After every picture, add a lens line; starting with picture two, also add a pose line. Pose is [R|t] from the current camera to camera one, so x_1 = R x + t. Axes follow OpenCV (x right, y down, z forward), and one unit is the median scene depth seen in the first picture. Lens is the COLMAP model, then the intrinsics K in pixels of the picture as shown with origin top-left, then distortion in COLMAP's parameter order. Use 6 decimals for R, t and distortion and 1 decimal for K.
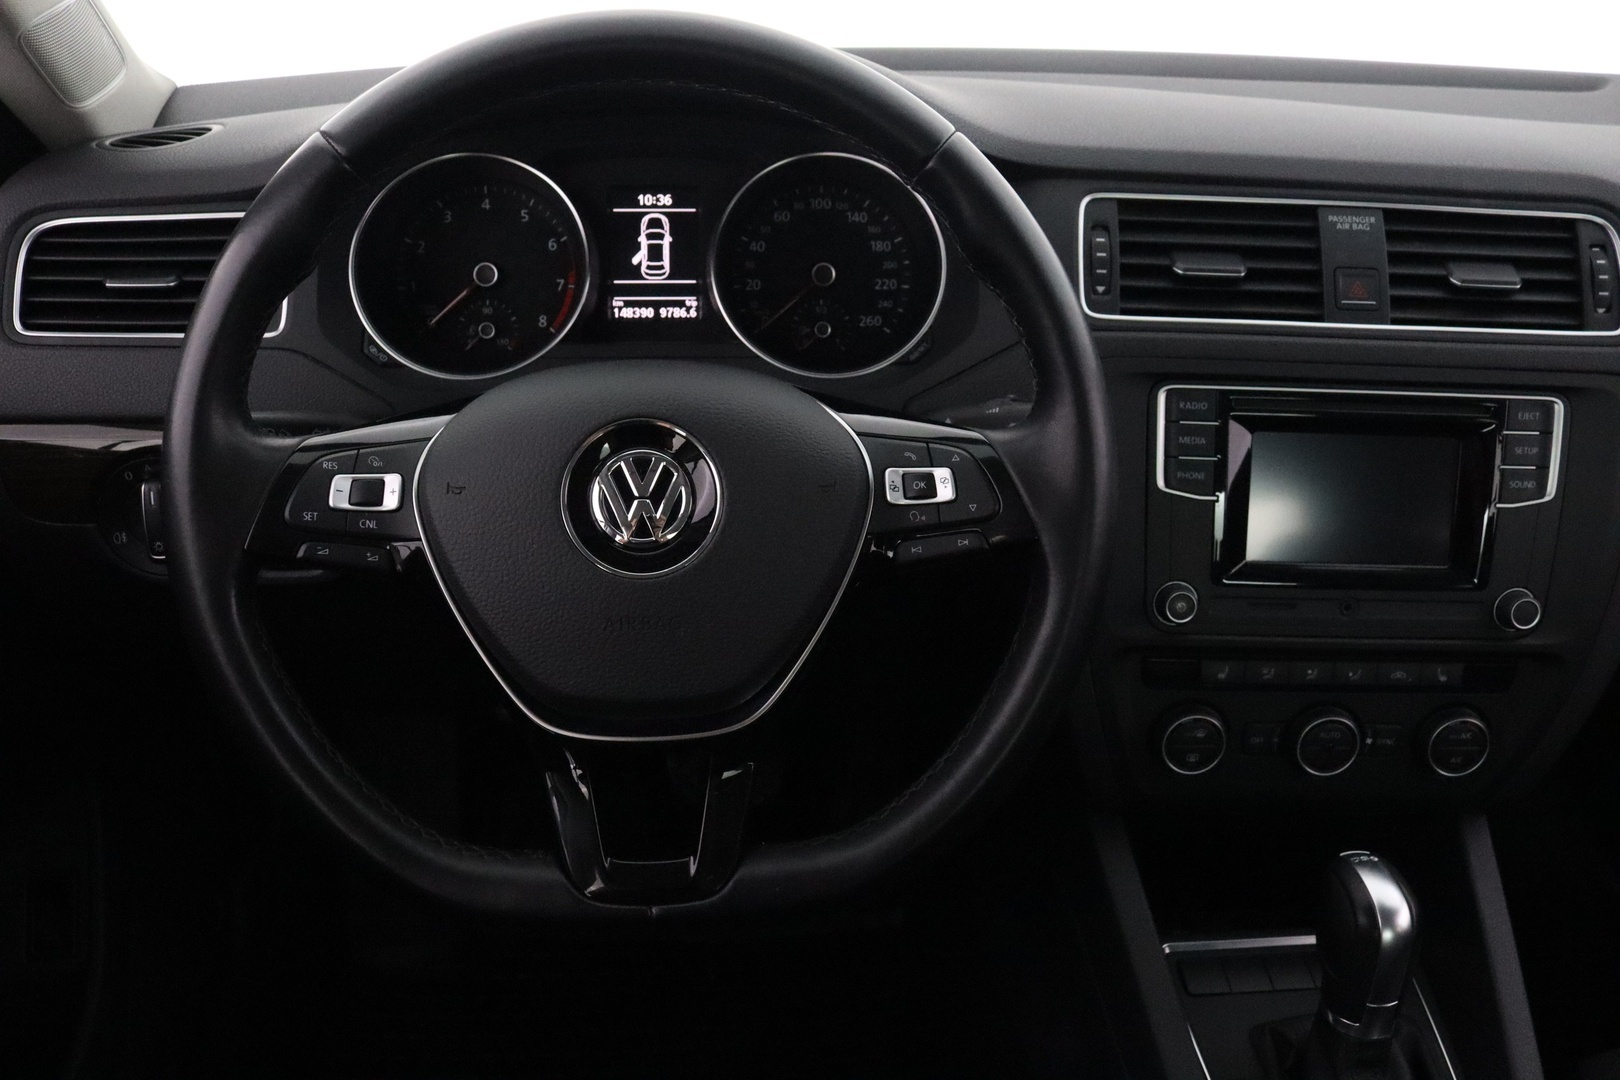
lens RADIAL K [[1344.5, 0, 806.8], [0, 1344.5, 556.3], [0, 0, 1]] dist [-0.157381, 0.146951]
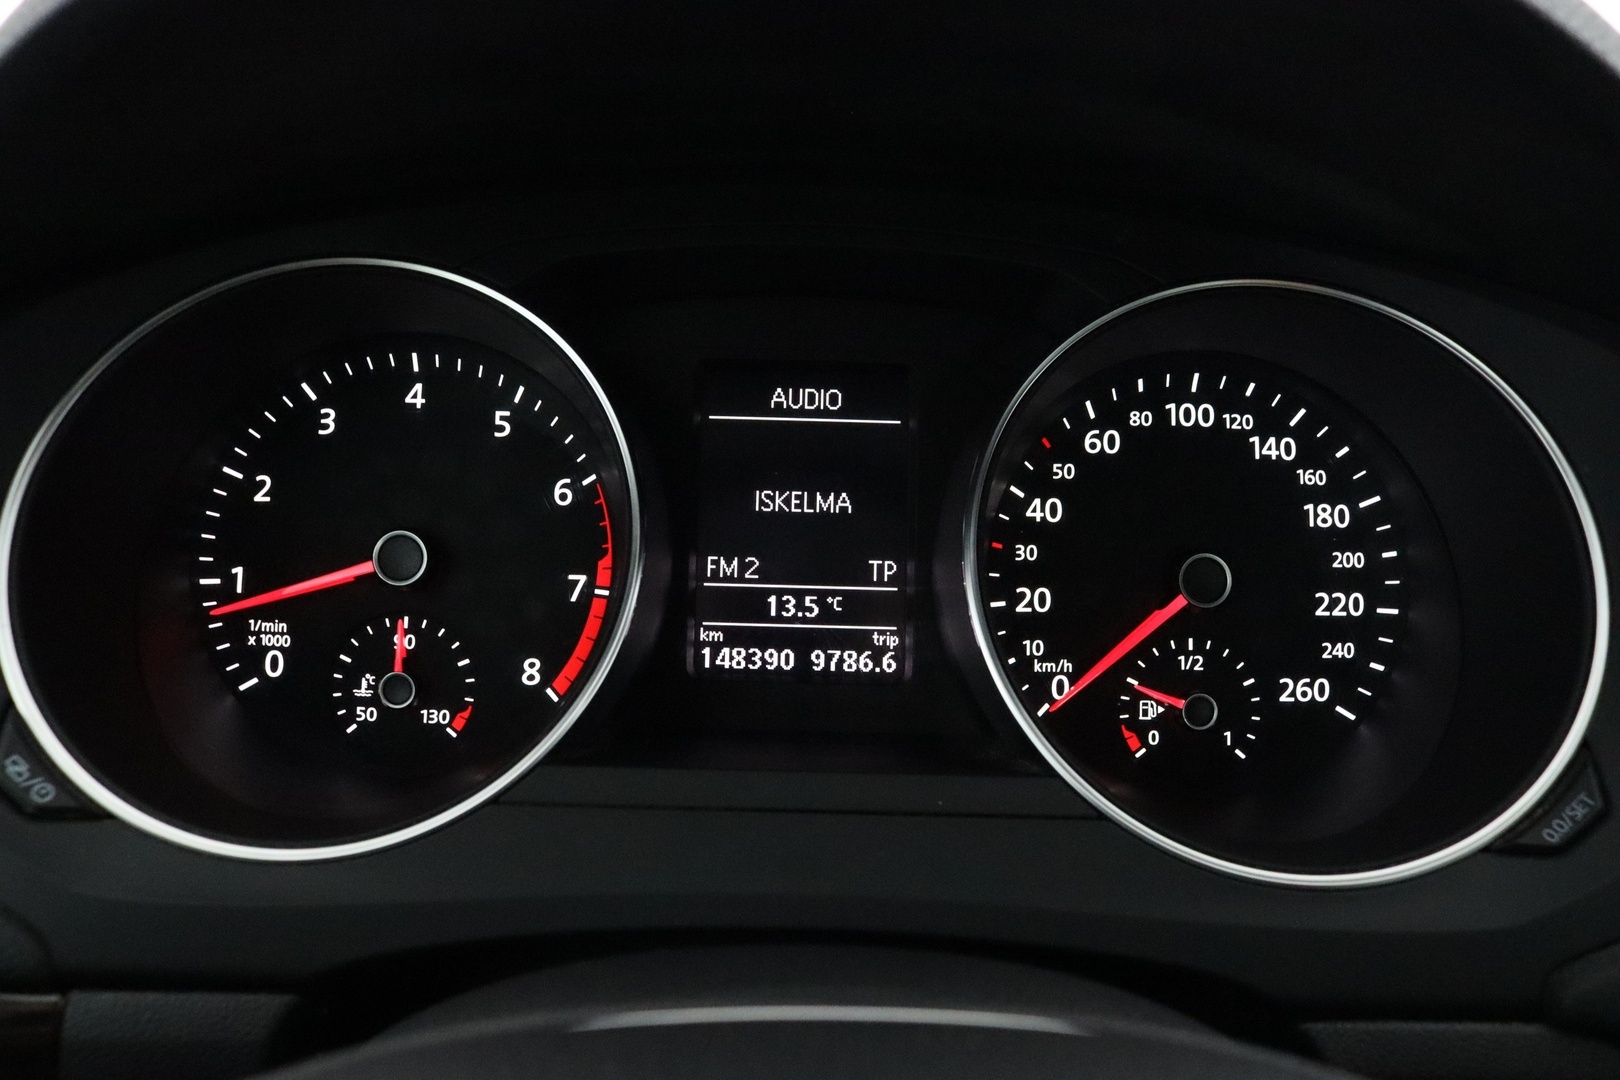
lens RADIAL K [[1344.5, 0, 806.8], [0, 1344.5, 556.3], [0, 0, 1]] dist [-0.157381, 0.146951]
pose [[0.997908, 0.022502, -0.060612, -0.097746], [-0.033569, 0.981541, -0.188281, -0.153180], [0.055256, 0.189921, 0.980243, 0.658087]]
